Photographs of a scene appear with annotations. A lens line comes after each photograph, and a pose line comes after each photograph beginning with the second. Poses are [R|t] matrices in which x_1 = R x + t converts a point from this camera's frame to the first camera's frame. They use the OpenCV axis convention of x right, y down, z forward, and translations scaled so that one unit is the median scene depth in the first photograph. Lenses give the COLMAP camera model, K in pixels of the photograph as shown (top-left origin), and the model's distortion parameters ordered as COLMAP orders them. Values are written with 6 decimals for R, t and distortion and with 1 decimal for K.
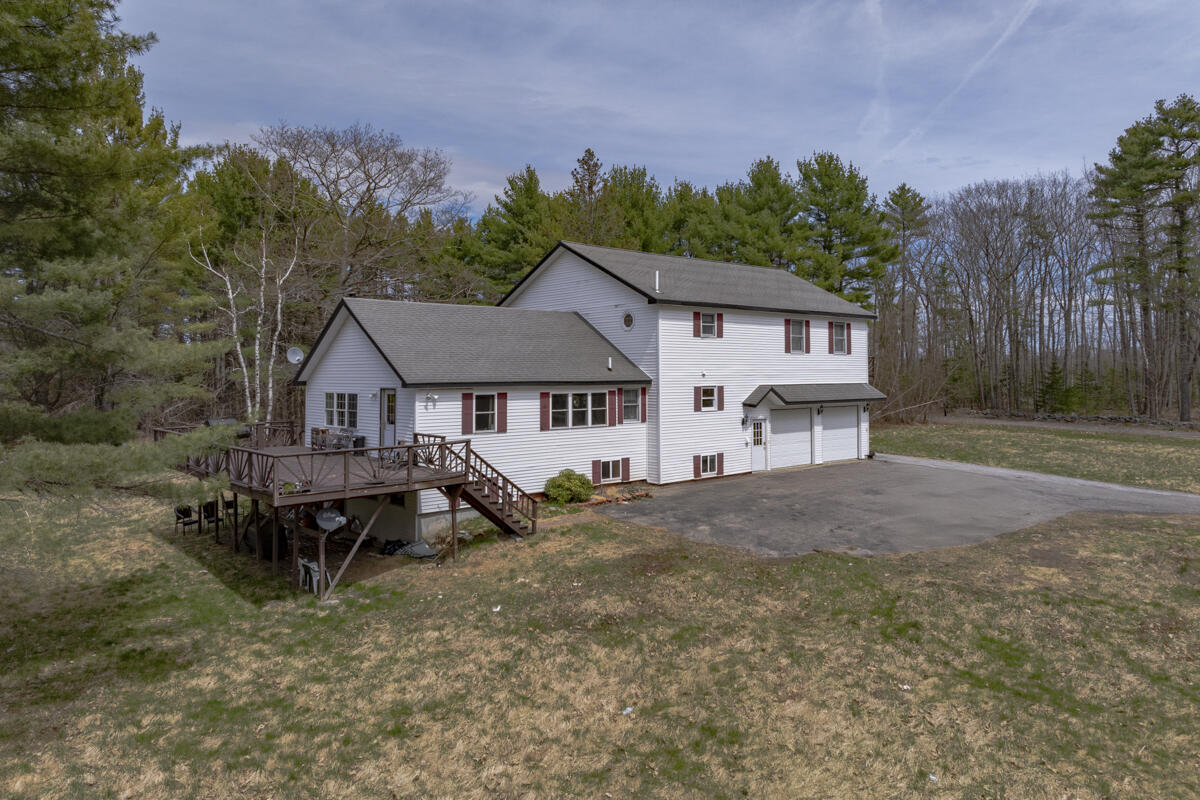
lens RADIAL K [[829.7, 0, 594.7], [0, 829.7, 350.3], [0, 0, 1]] dist [0.002503, -0.055592]
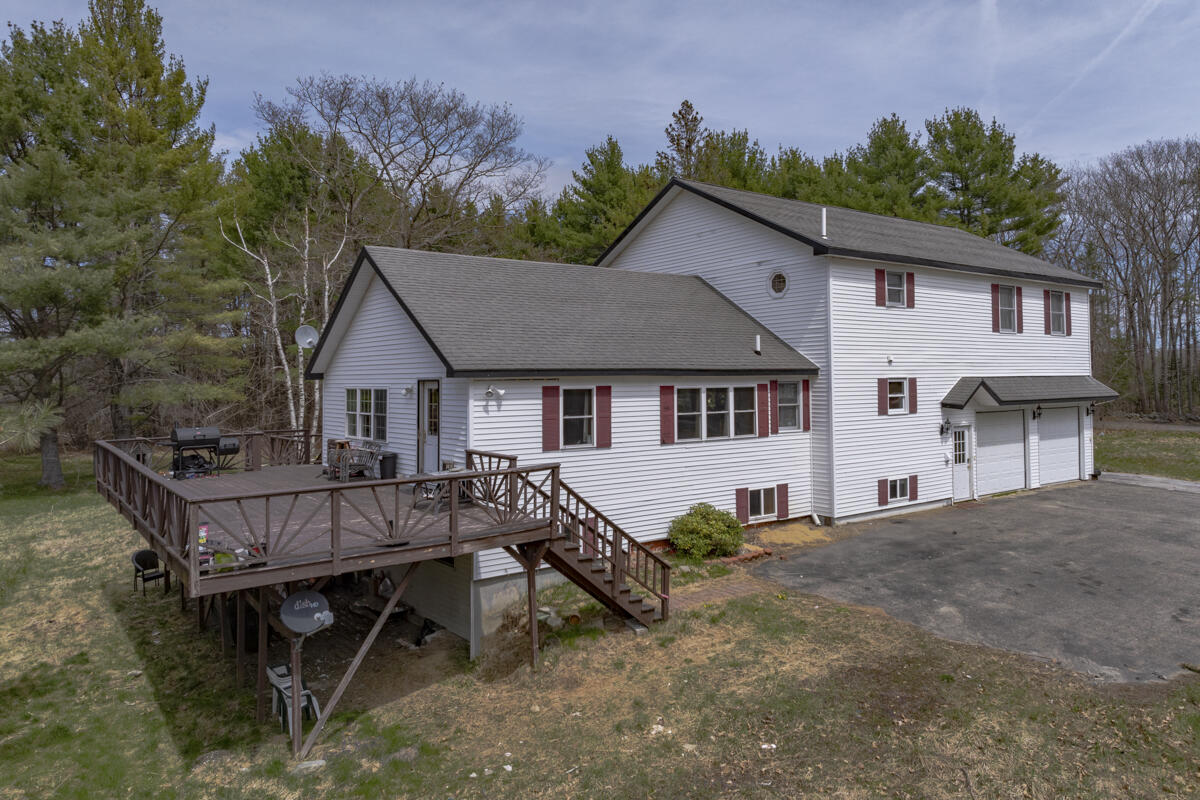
lens RADIAL K [[829.7, 0, 594.7], [0, 829.7, 350.3], [0, 0, 1]] dist [0.002503, -0.055592]
pose [[0.996188, -0.008524, -0.086815, -0.054644], [0.008013, 0.999949, -0.006223, 0.023882], [0.086863, 0.005504, 0.996205, 0.313271]]
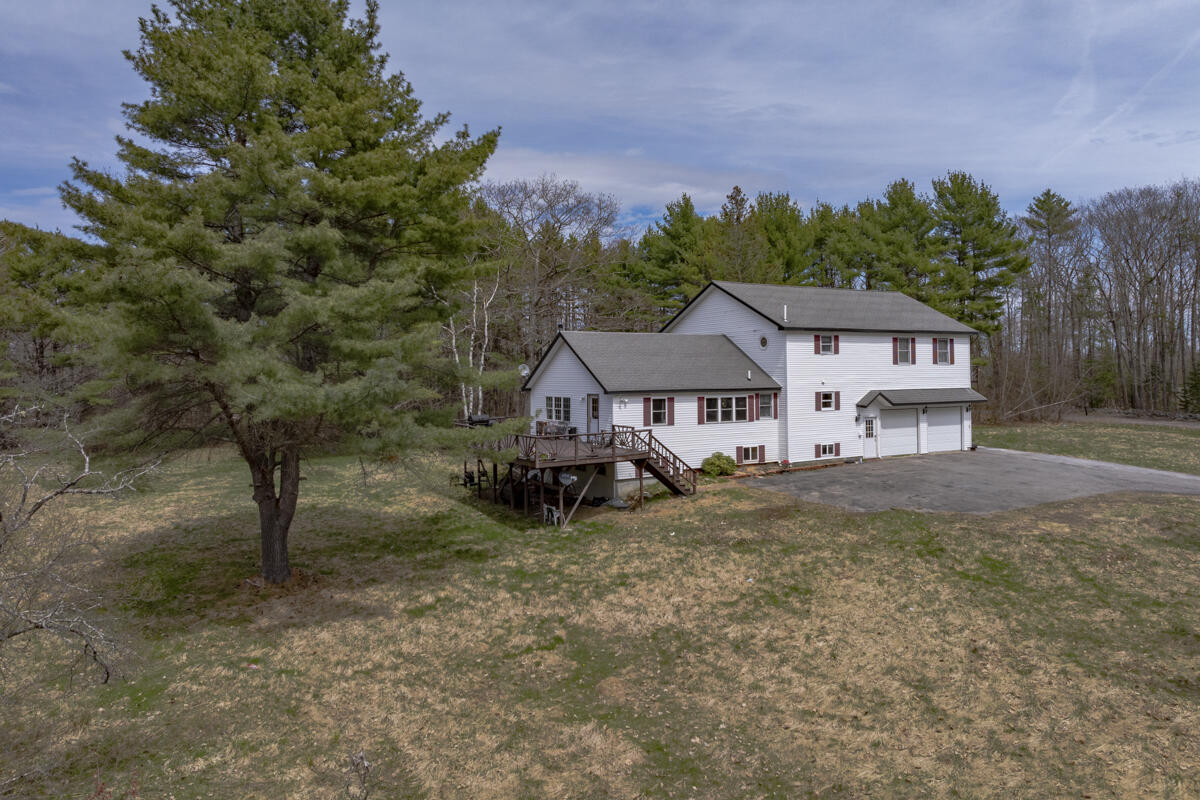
lens RADIAL K [[829.7, 0, 594.7], [0, 829.7, 350.3], [0, 0, 1]] dist [0.002503, -0.055592]
pose [[0.982733, -0.008335, -0.184843, 0.020763], [0.009043, 0.999955, 0.002991, -0.030510], [0.184810, -0.004611, 0.982763, -0.369041]]
